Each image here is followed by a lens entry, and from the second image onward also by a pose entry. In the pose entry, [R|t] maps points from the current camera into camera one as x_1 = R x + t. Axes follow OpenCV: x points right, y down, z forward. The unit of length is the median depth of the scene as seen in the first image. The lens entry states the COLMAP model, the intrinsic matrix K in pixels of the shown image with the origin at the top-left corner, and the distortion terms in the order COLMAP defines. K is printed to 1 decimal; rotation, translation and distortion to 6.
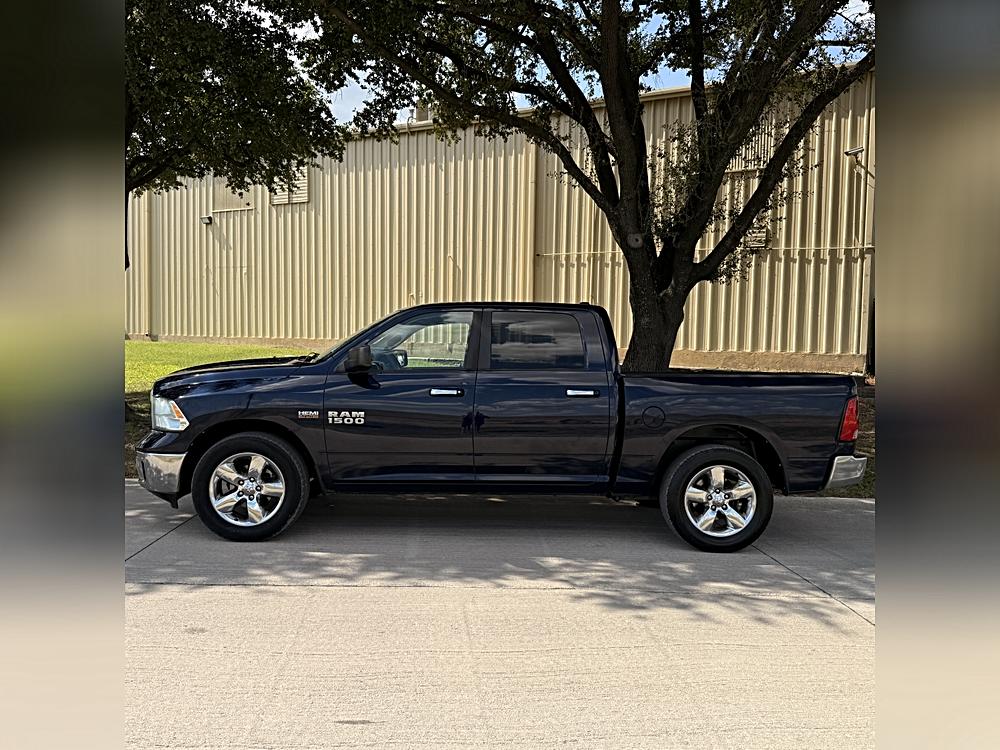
lens RADIAL K [[733.3, 0, 500.0], [0, 733.3, 375.0], [0, 0, 1]] dist [0.088666, -0.001787]
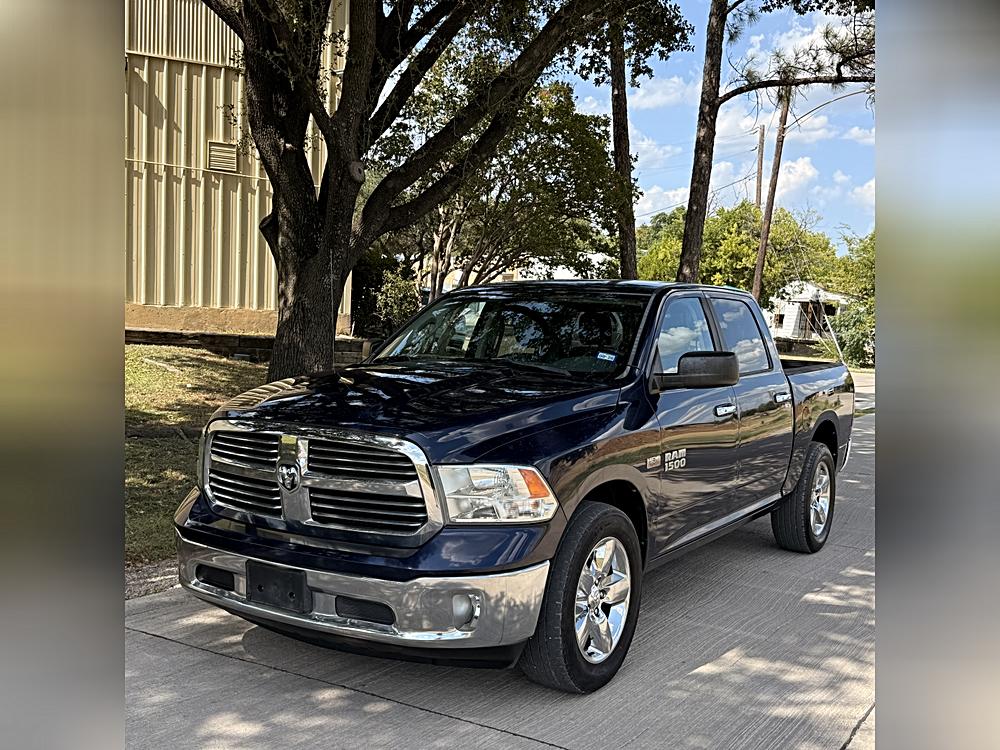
lens RADIAL K [[981.7, 0, 500.0], [0, 981.7, 375.0], [0, 0, 1]] dist [0.119295, -0.000680]
pose [[0.557944, -0.048793, 0.828443, -1.093253], [-0.000362, 0.998256, 0.059038, -0.076043], [-0.829879, -0.033240, 0.556953, 0.673869]]
